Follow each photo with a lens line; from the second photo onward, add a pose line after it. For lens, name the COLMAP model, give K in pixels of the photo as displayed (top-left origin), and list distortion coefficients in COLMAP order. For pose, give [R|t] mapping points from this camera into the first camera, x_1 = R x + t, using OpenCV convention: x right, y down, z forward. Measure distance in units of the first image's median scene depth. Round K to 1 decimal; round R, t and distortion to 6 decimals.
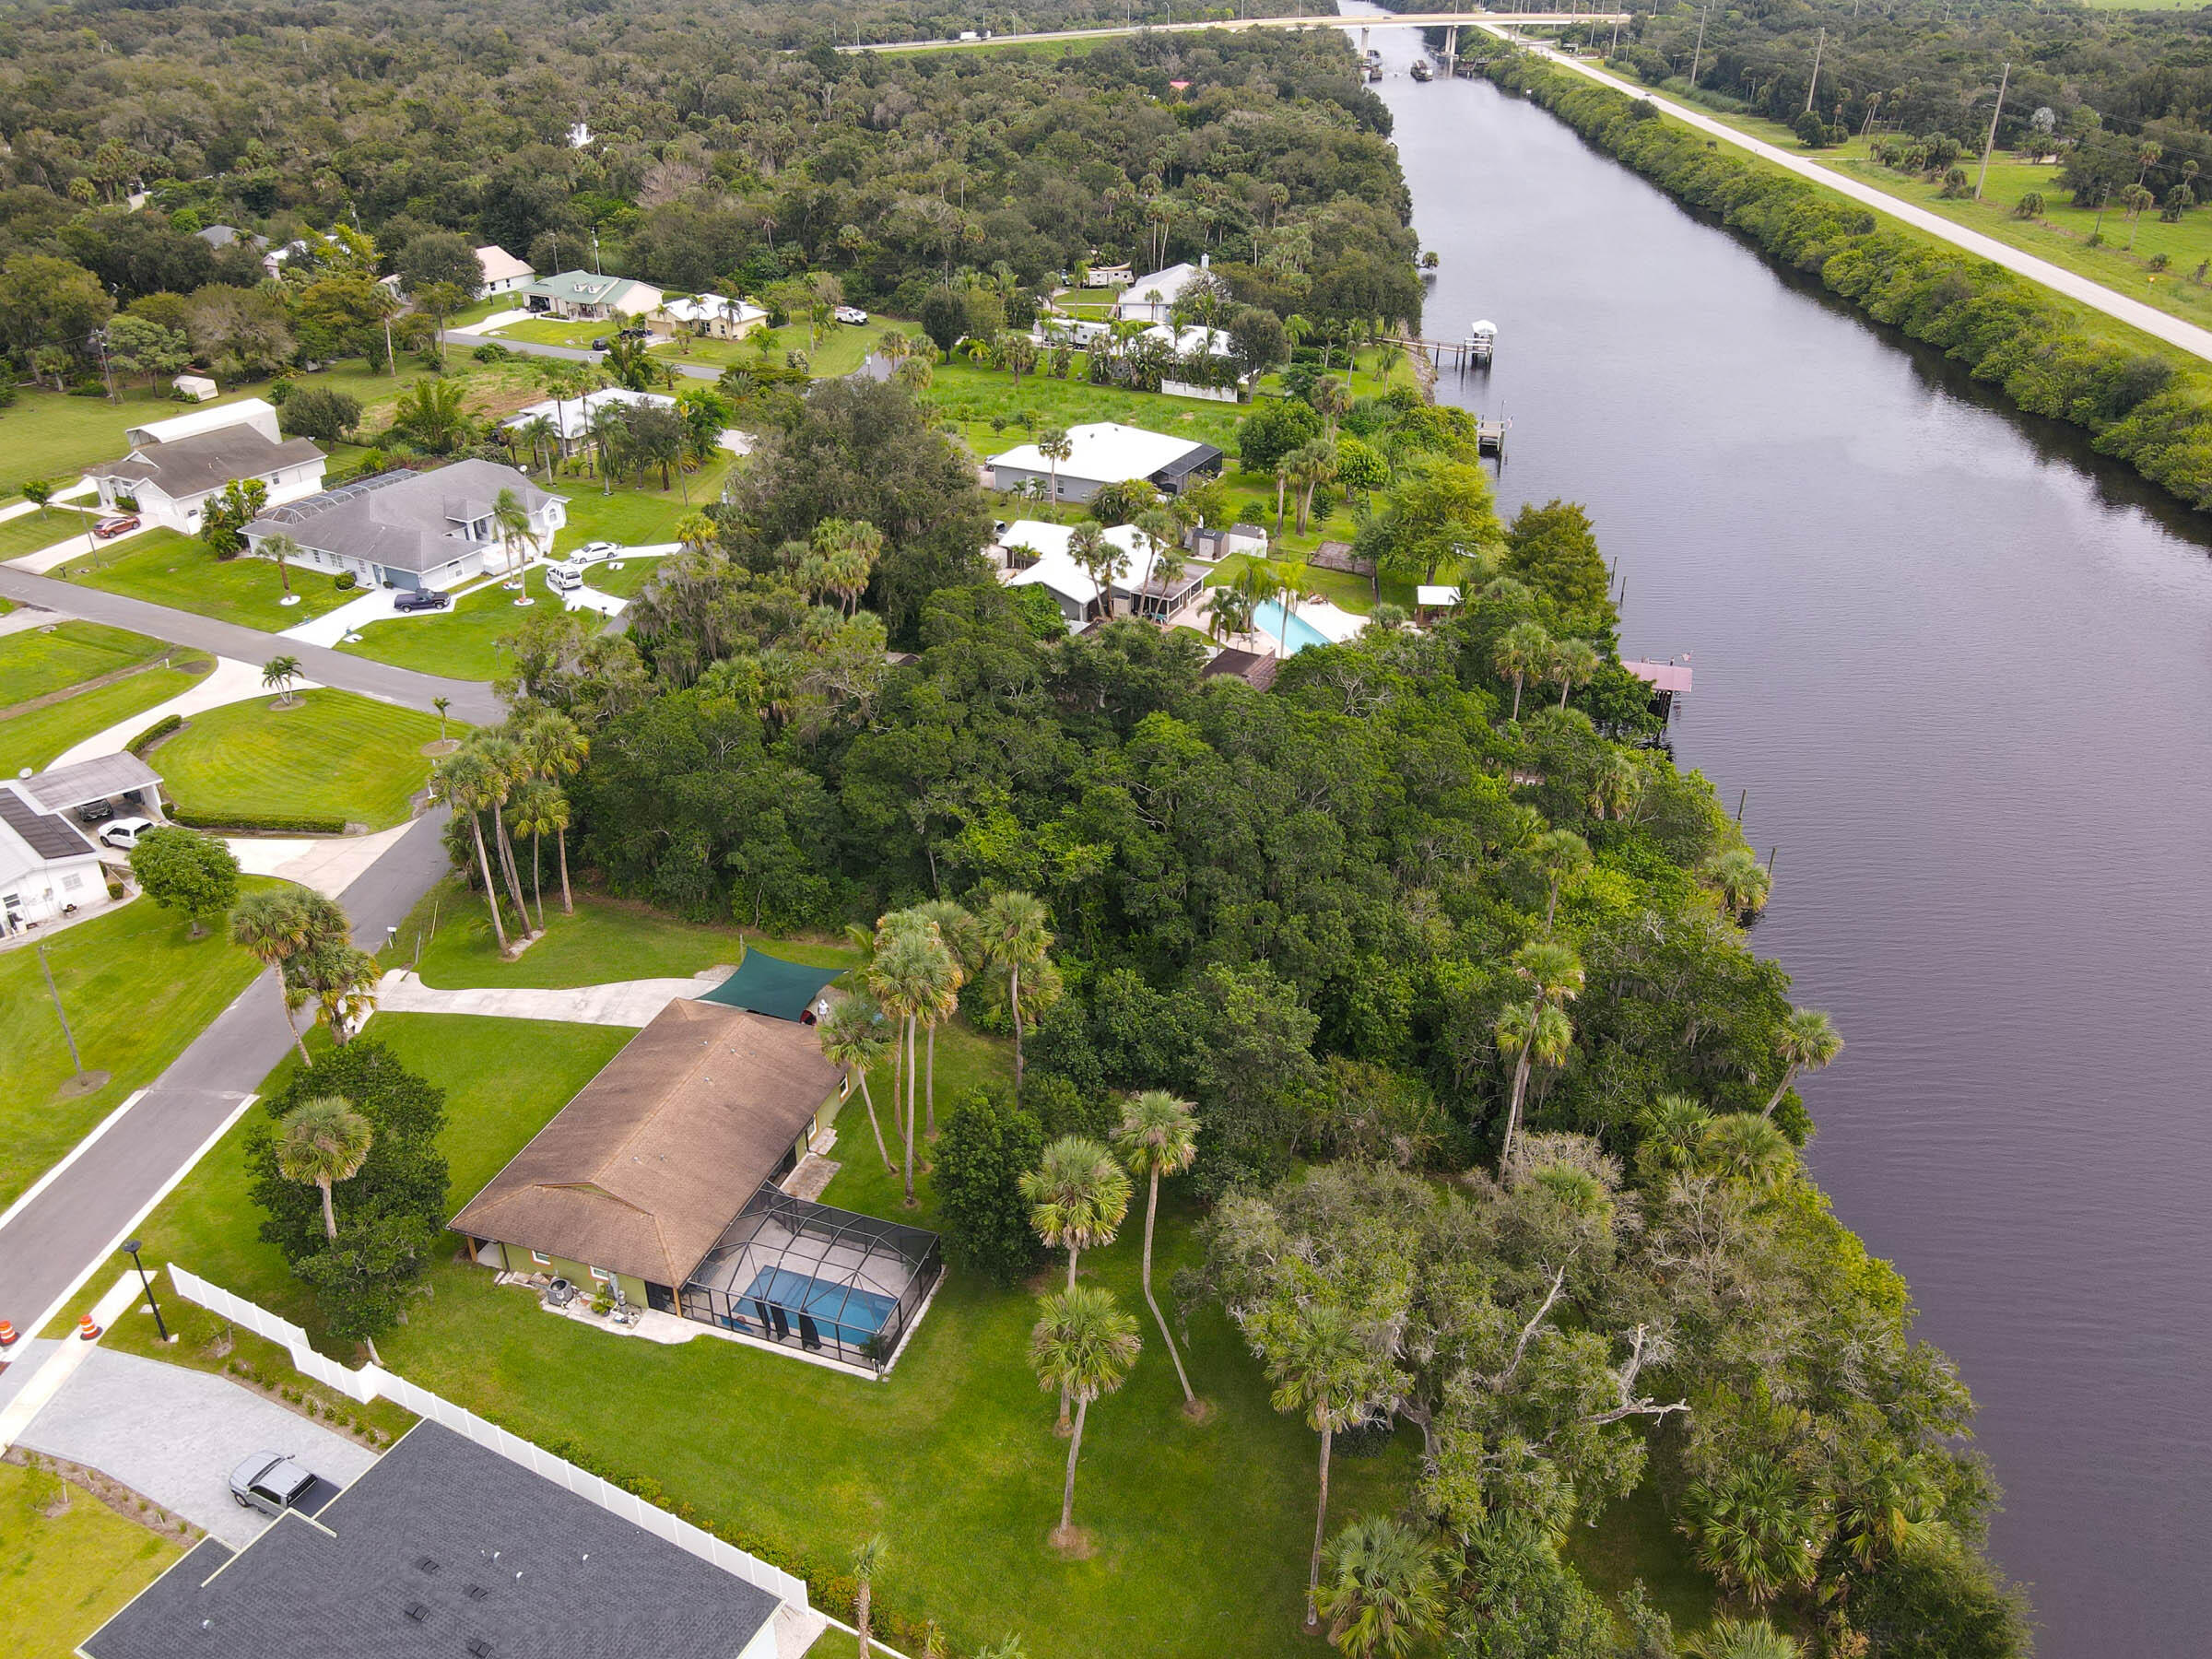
lens RADIAL K [[1631.1, 0, 1106.0], [0, 1631.1, 829.5], [0, 0, 1]] dist [0.002063, 0.028746]
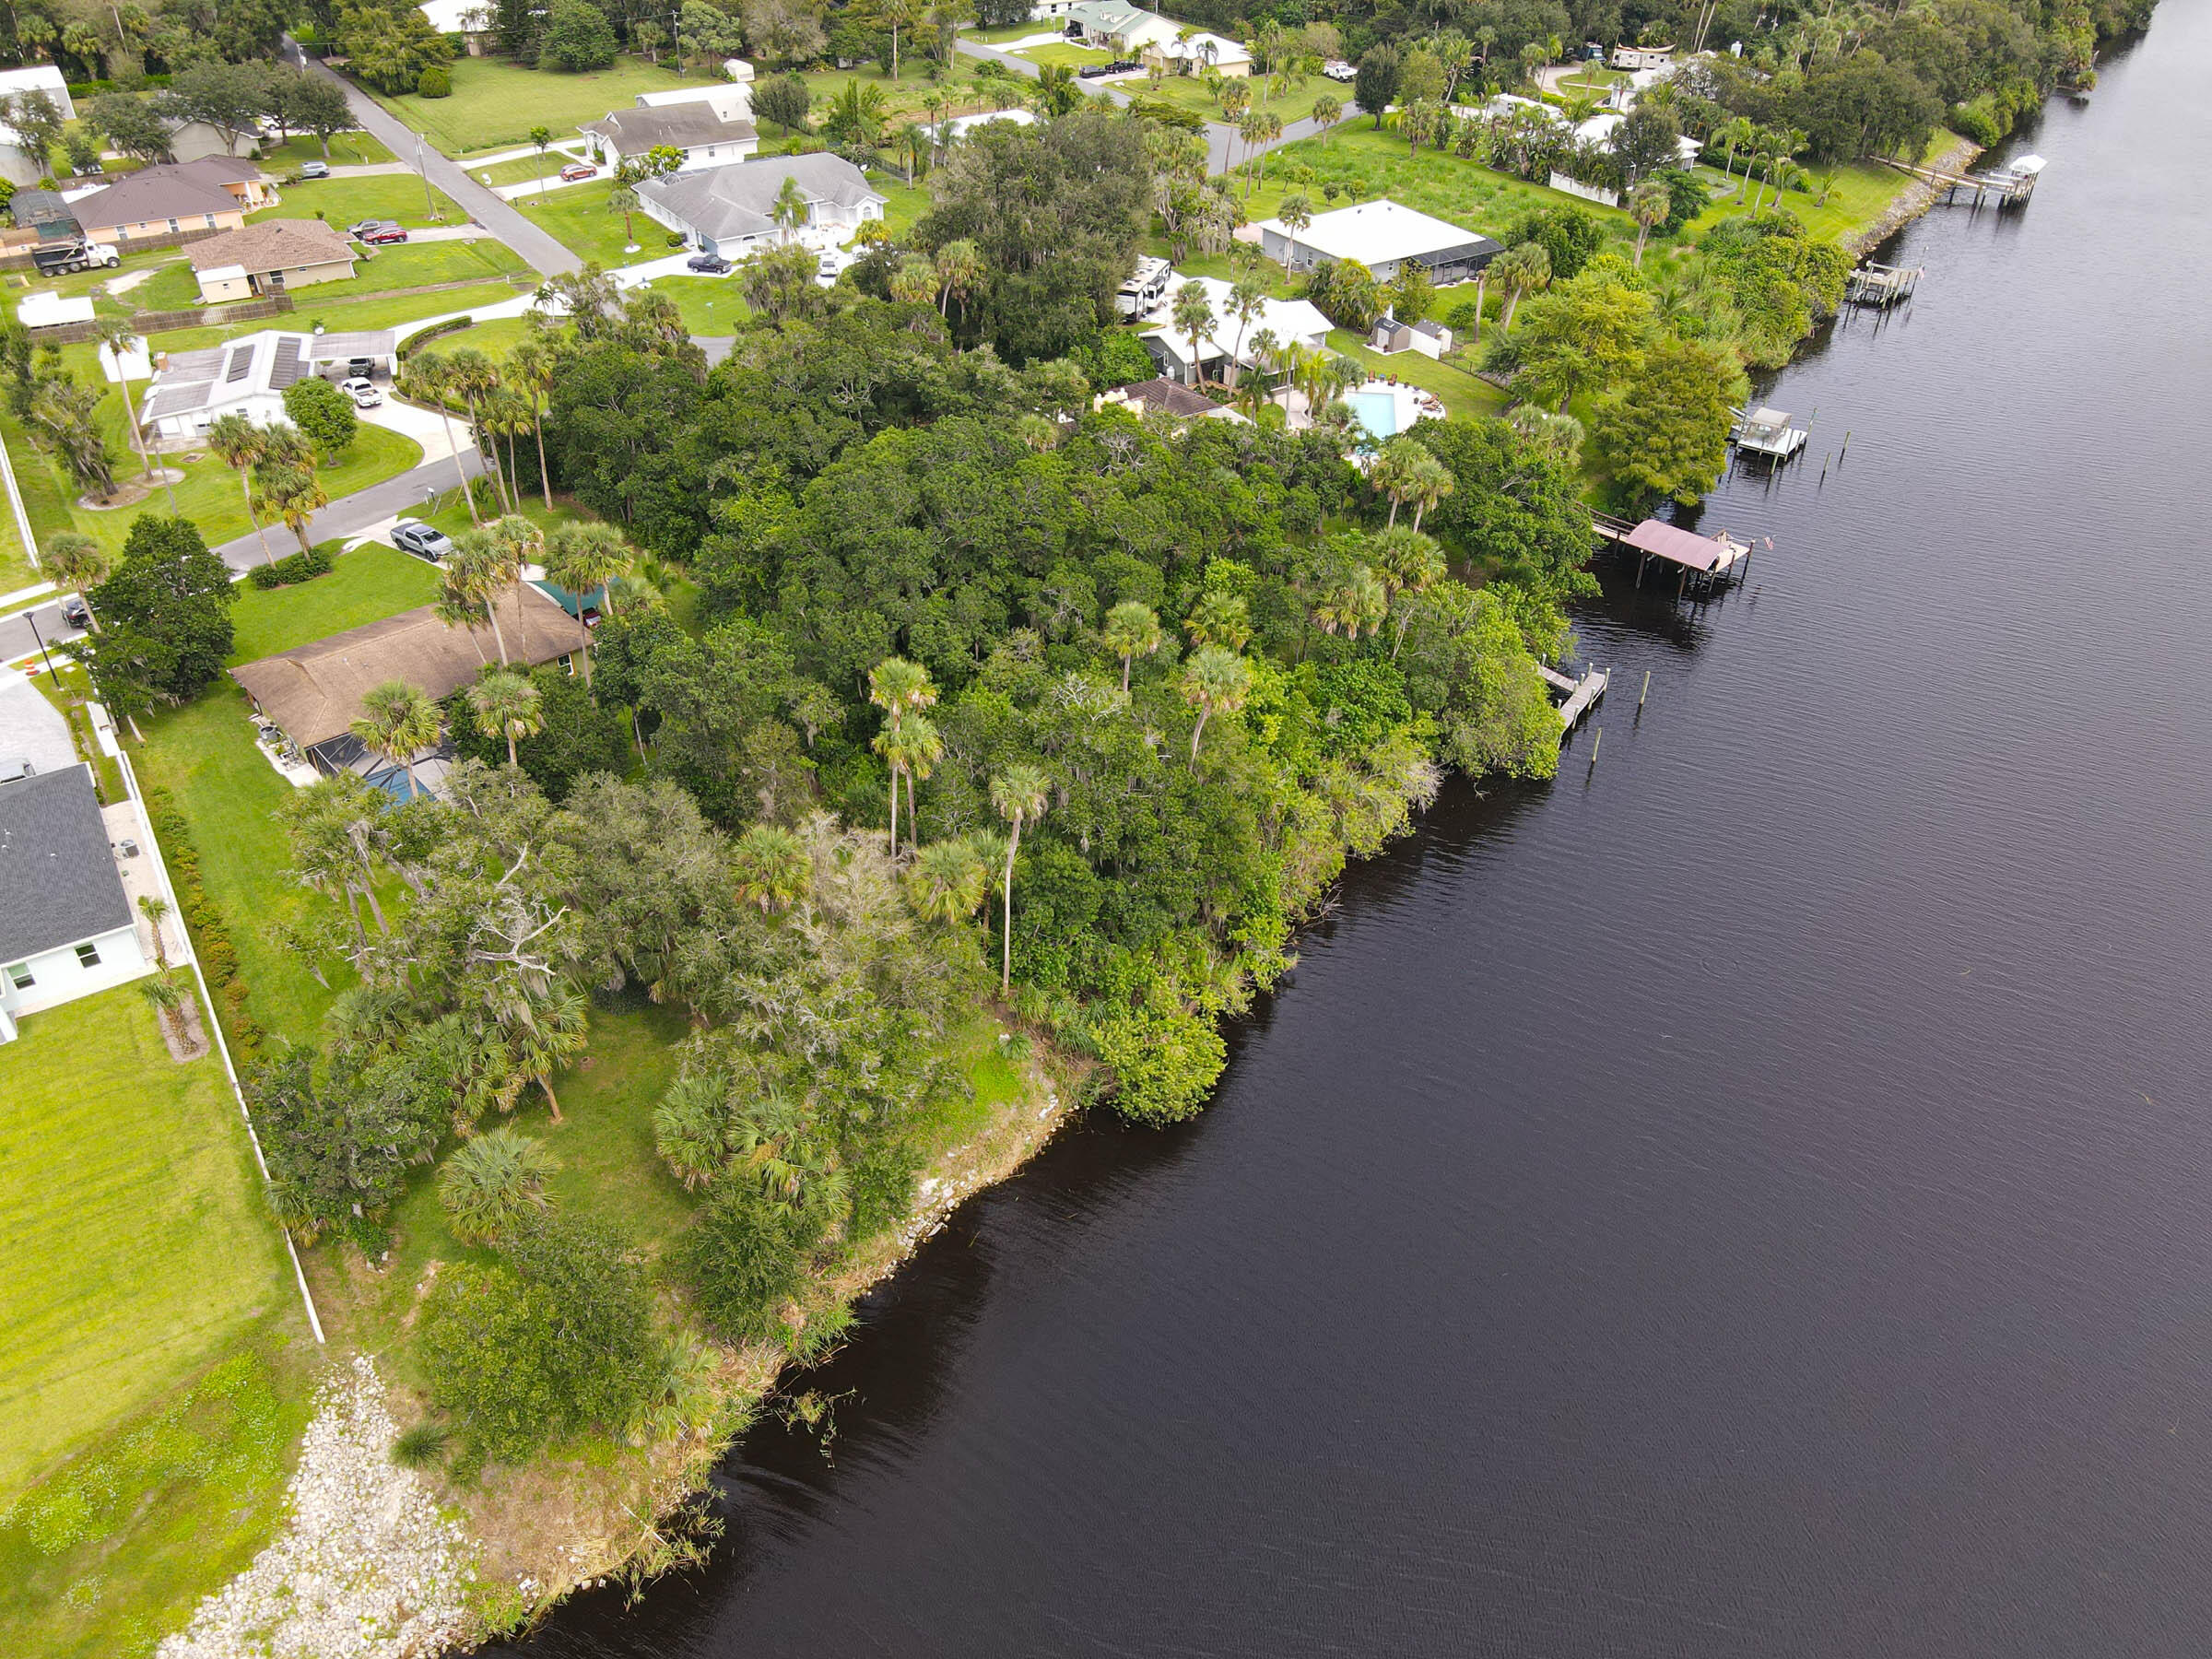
lens RADIAL K [[1631.1, 0, 1106.0], [0, 1631.1, 829.5], [0, 0, 1]] dist [0.002063, 0.028746]
pose [[0.877338, 0.287334, -0.384340, 0.355531], [-0.237366, 0.955925, 0.172815, -0.018911], [0.417056, -0.060388, 0.906873, 0.018703]]
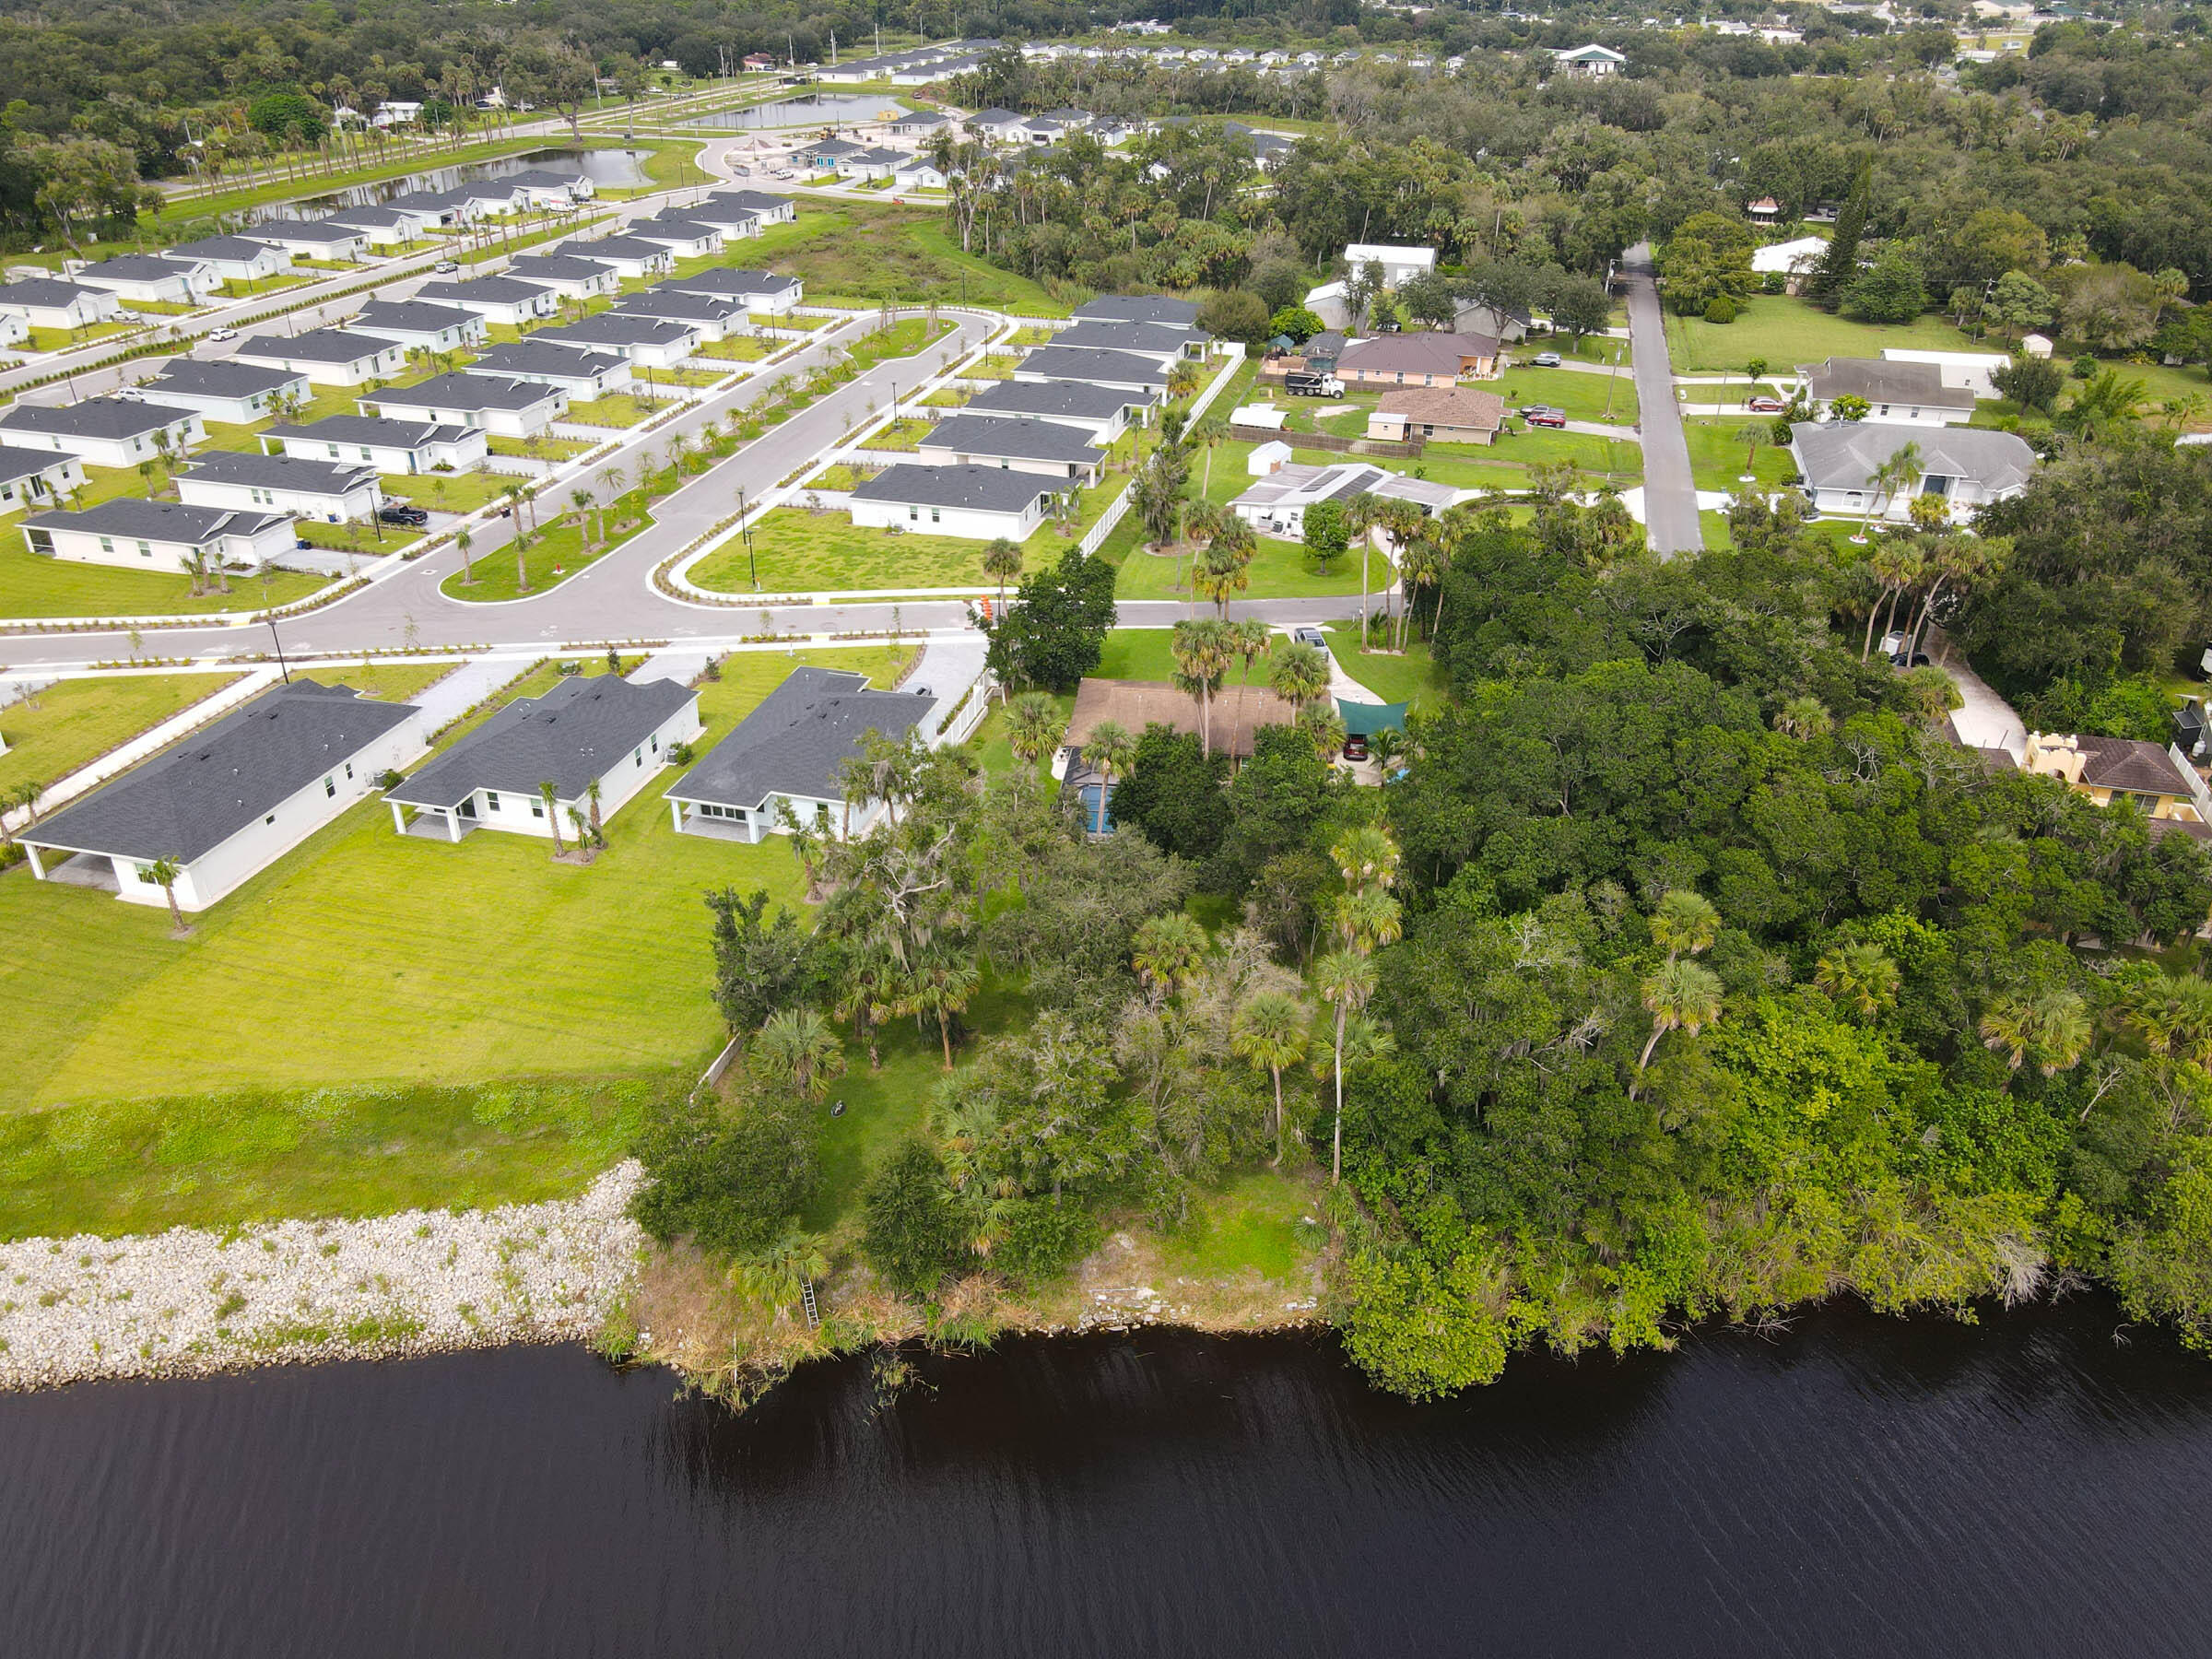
lens RADIAL K [[1631.1, 0, 1106.0], [0, 1631.1, 829.5], [0, 0, 1]] dist [0.002063, 0.028746]
pose [[0.229055, 0.478466, -0.847705, 0.493667], [-0.478875, 0.813576, 0.329808, -0.089384], [0.847474, 0.330401, 0.415479, 0.152523]]
